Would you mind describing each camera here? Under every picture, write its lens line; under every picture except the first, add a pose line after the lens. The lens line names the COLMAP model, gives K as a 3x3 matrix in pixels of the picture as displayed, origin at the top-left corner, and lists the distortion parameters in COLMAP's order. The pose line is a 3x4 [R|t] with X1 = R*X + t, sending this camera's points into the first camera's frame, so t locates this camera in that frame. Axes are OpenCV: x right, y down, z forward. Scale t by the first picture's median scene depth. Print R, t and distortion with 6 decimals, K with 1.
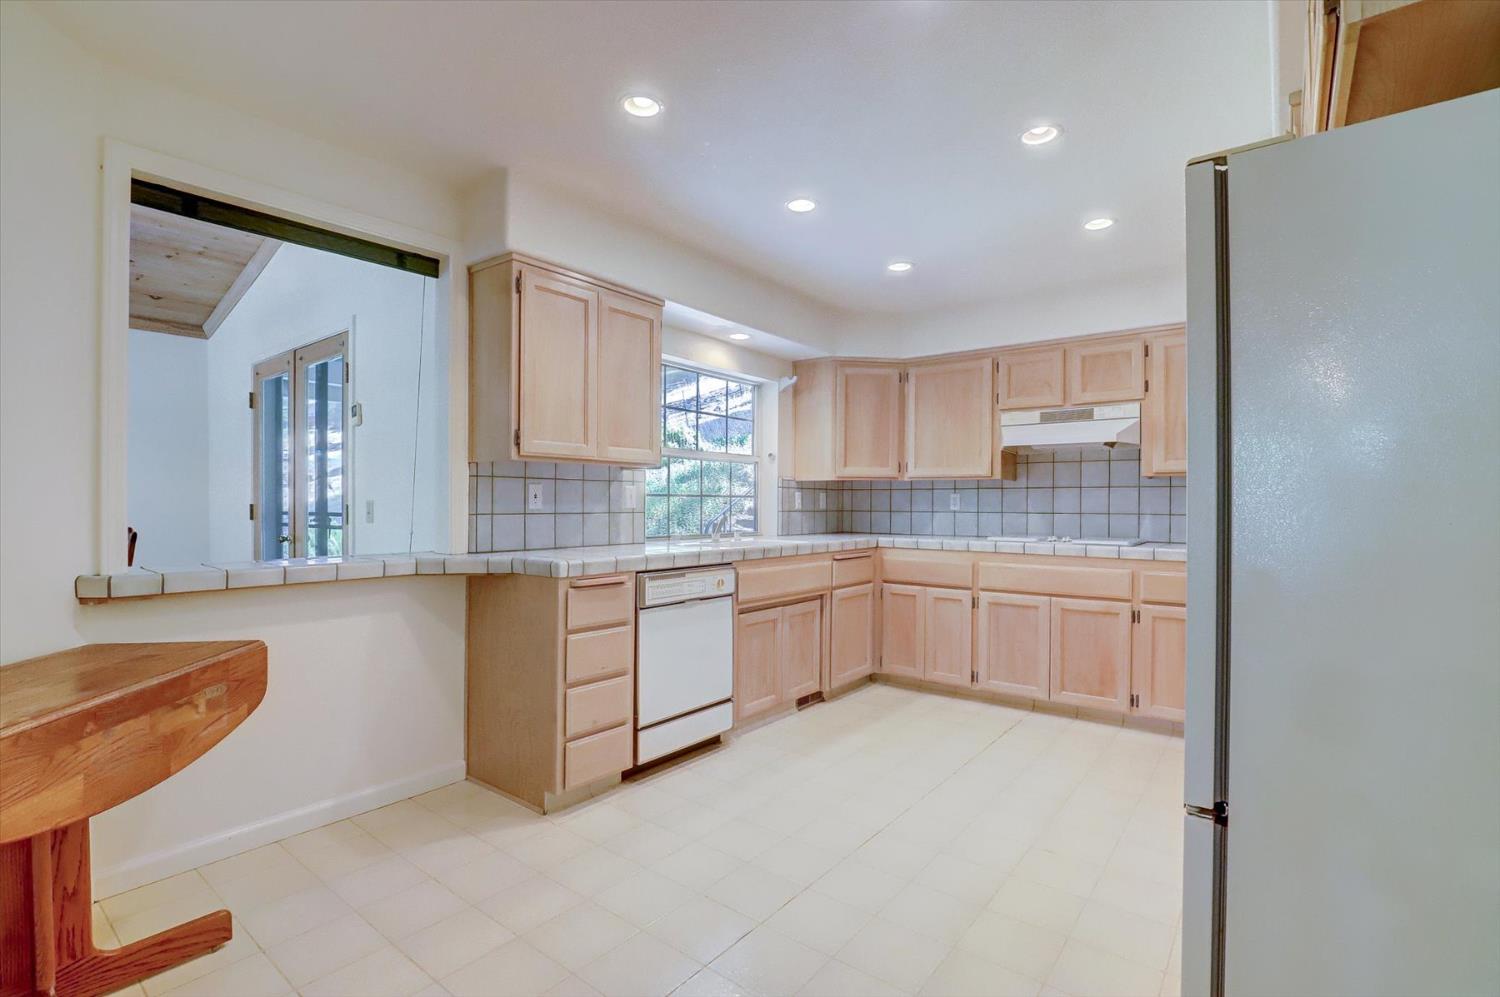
lens RADIAL K [[691.3, 0, 747.8], [0, 691.3, 502.4], [0, 0, 1]] dist [-0.032185, 0.004583]
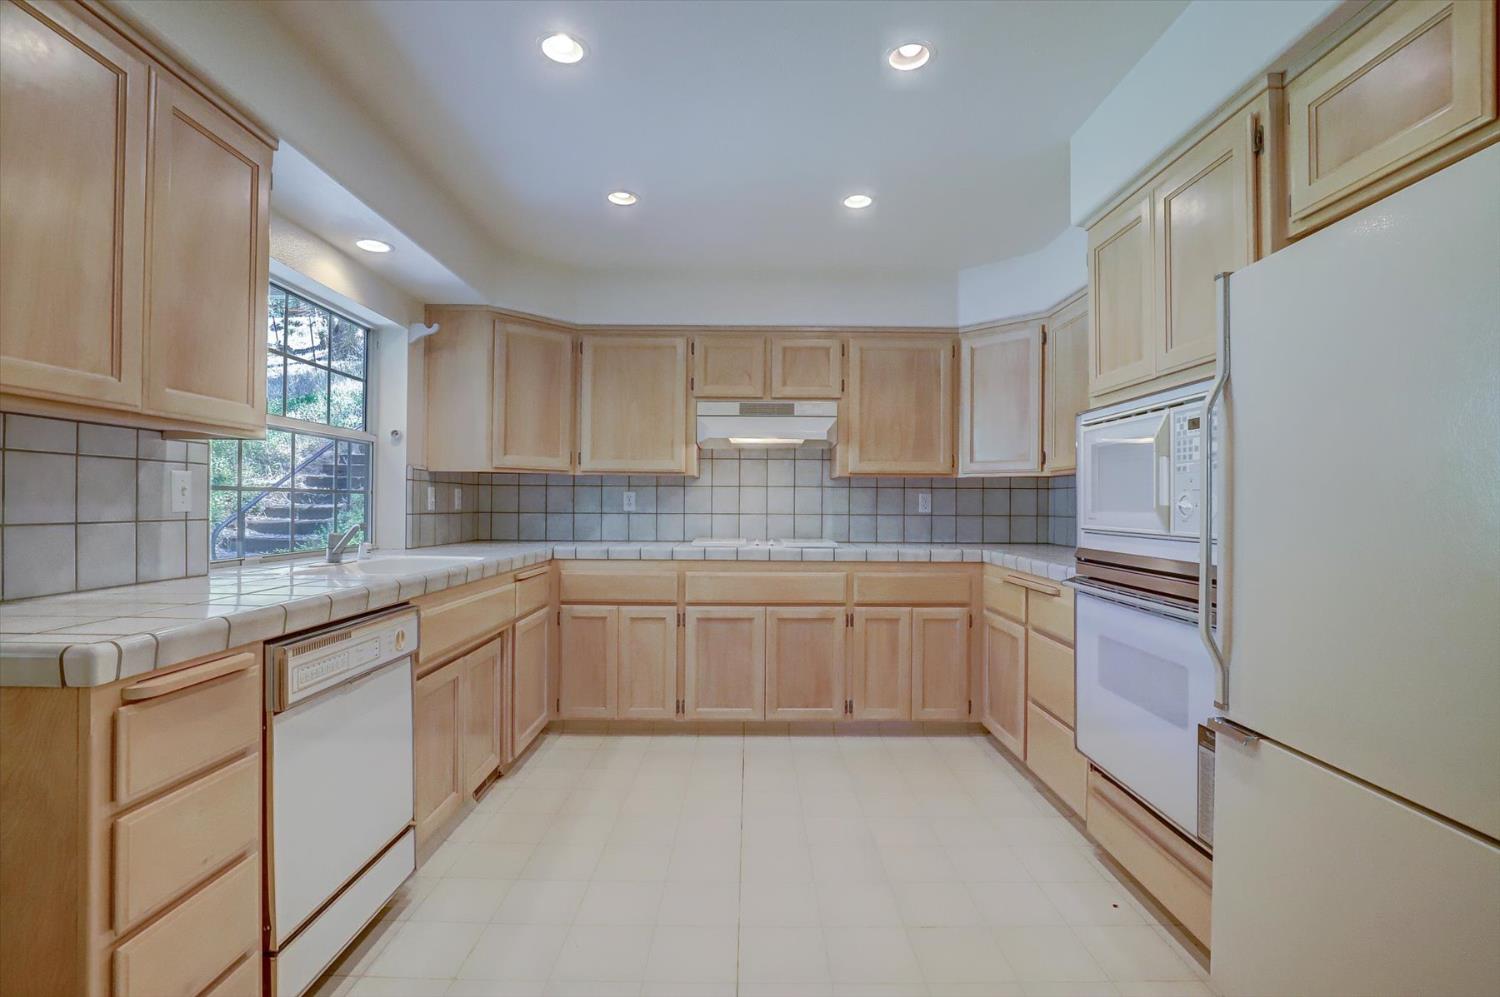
lens RADIAL K [[691.3, 0, 747.8], [0, 691.3, 502.4], [0, 0, 1]] dist [-0.032185, 0.004583]
pose [[0.783508, 0.002205, 0.621377, -0.138154], [-0.003507, 0.999993, 0.000874, -0.000817], [-0.621371, -0.002864, 0.783511, 0.284416]]
